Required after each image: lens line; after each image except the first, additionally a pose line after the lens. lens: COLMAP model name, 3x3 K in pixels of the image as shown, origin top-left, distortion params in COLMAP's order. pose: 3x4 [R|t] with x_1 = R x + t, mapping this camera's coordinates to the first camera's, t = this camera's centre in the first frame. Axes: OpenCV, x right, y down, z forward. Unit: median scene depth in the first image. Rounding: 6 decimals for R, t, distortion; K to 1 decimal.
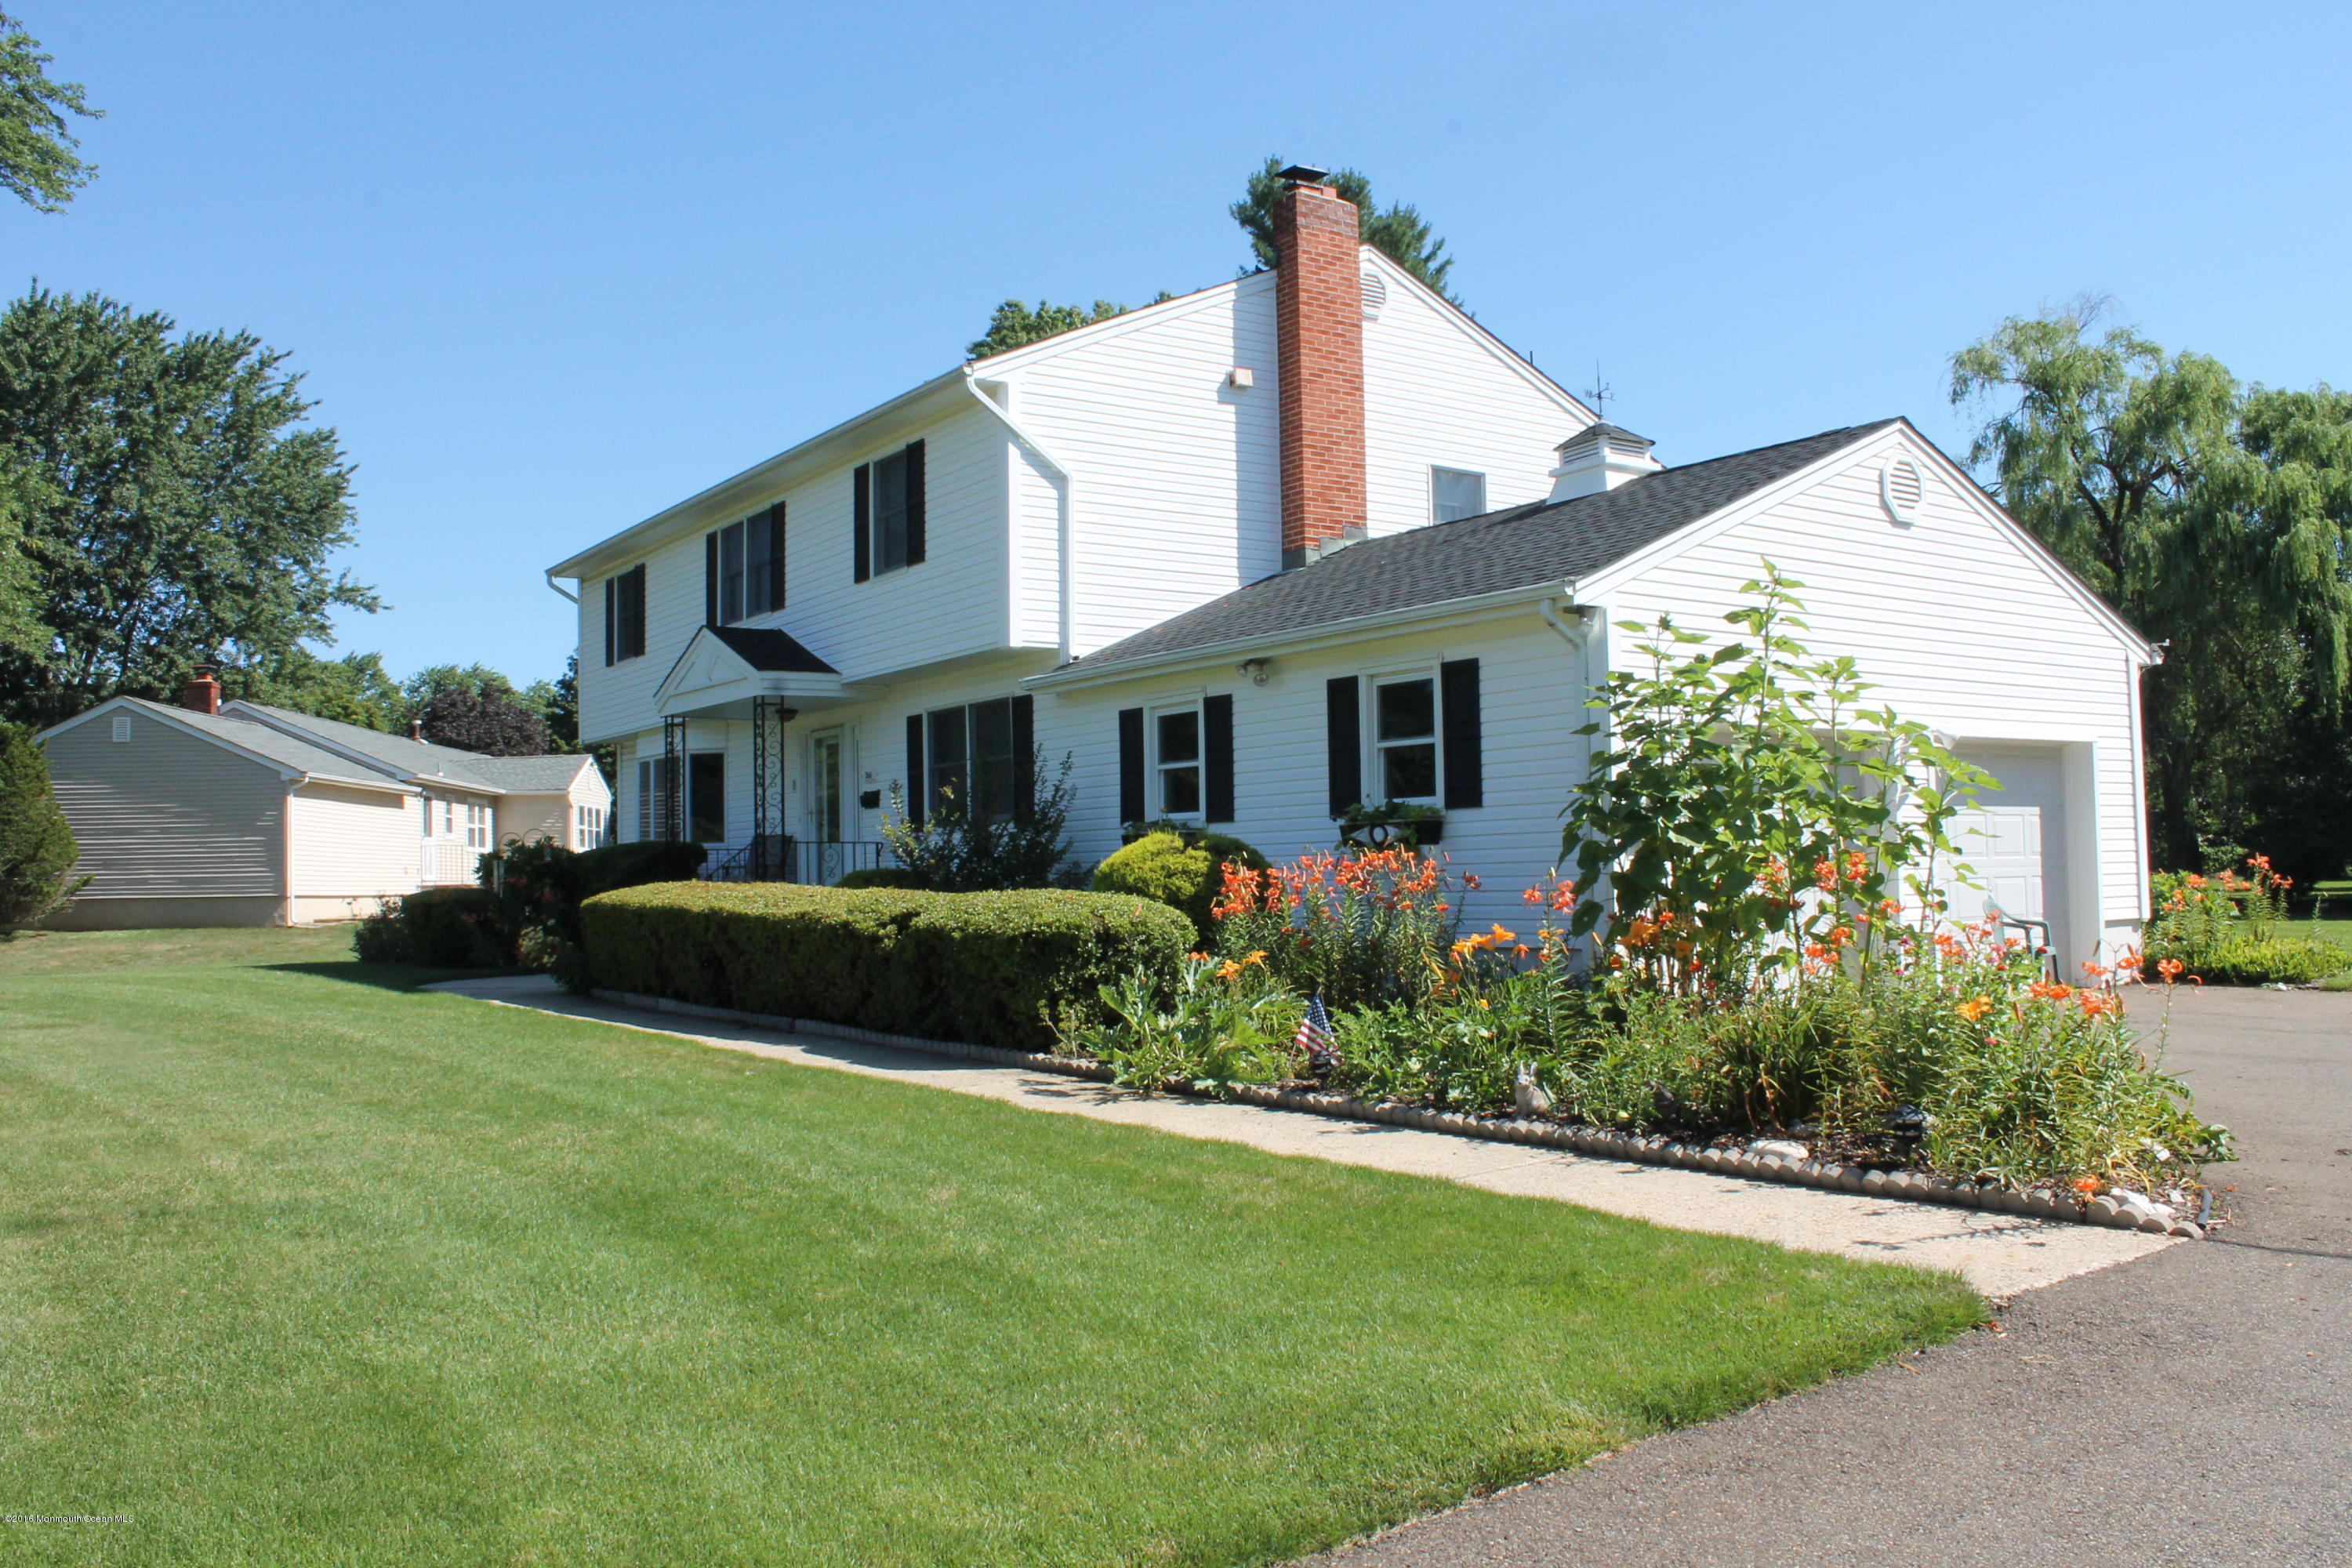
lens RADIAL K [[1968.4, 0, 1172.0], [0, 1968.4, 785.0], [0, 0, 1]] dist [-0.184149, 0.146215]
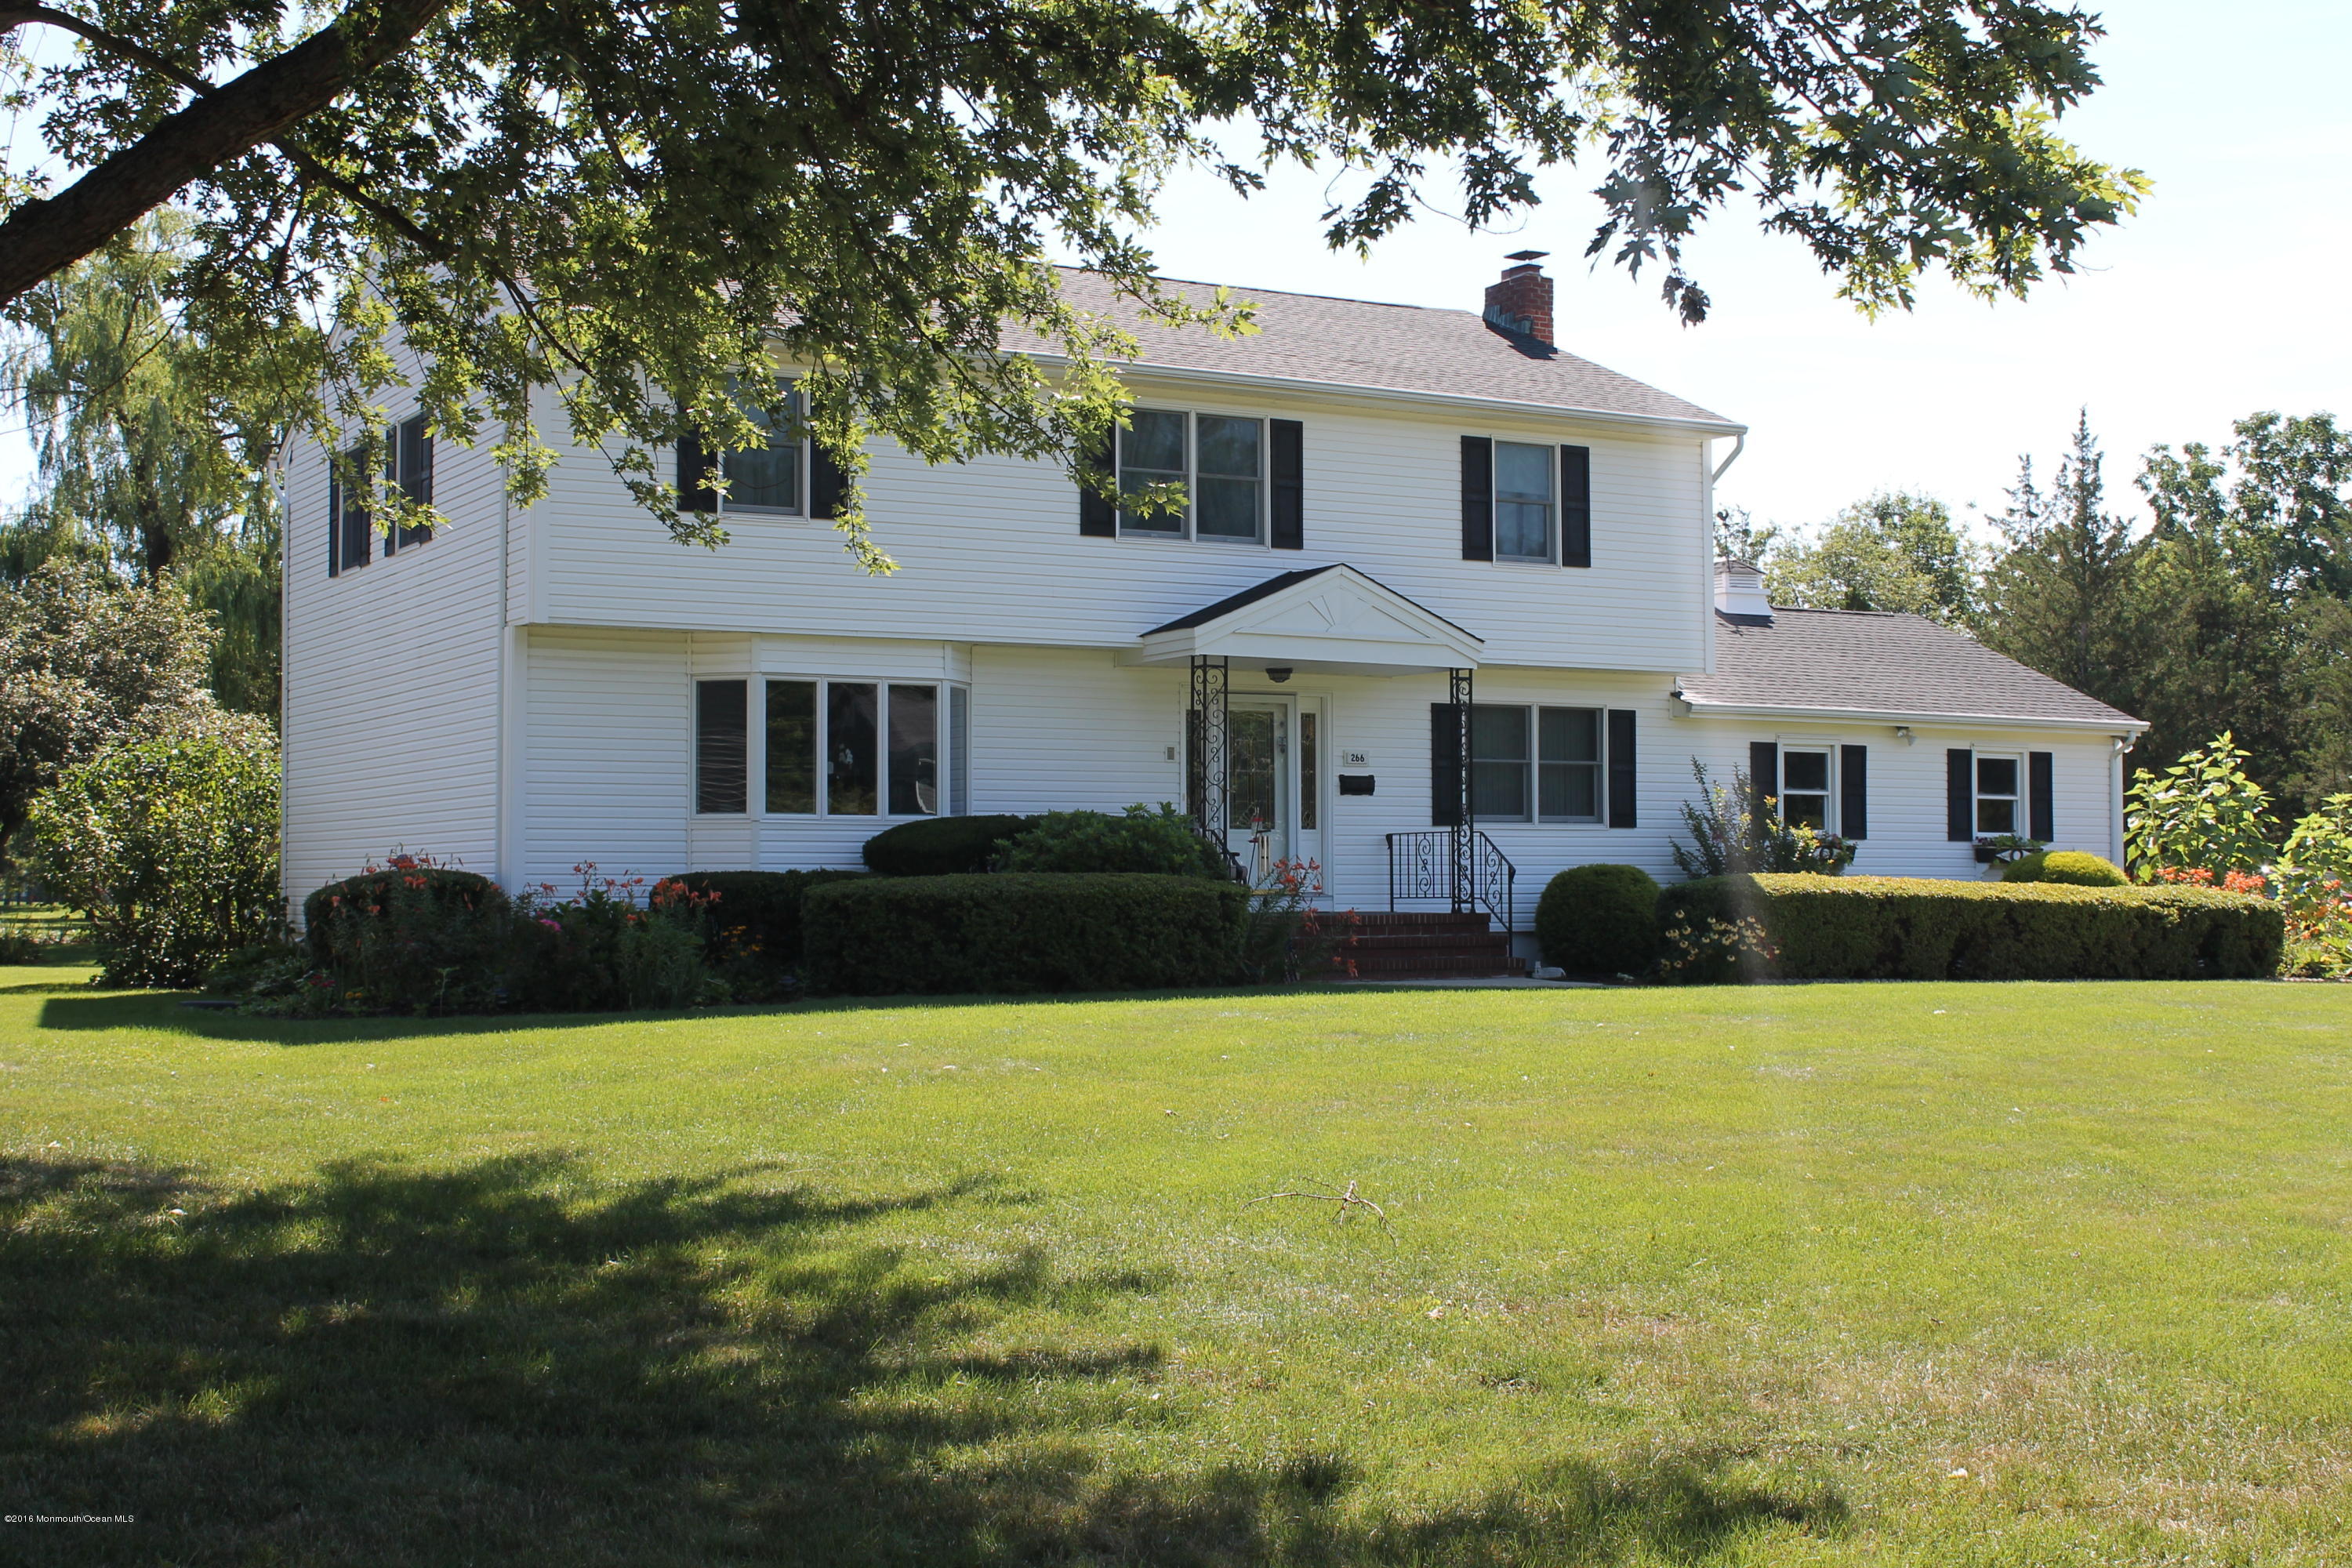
lens RADIAL K [[3024.4, 0, 1180.2], [0, 3024.4, 779.8], [0, 0, 1]] dist [-0.039400, 0.000000]
pose [[0.069704, 0.057407, 0.995915, -1.700384], [-0.049231, 0.997324, -0.054042, 0.092676], [-0.996352, -0.045263, 0.072344, 1.081539]]
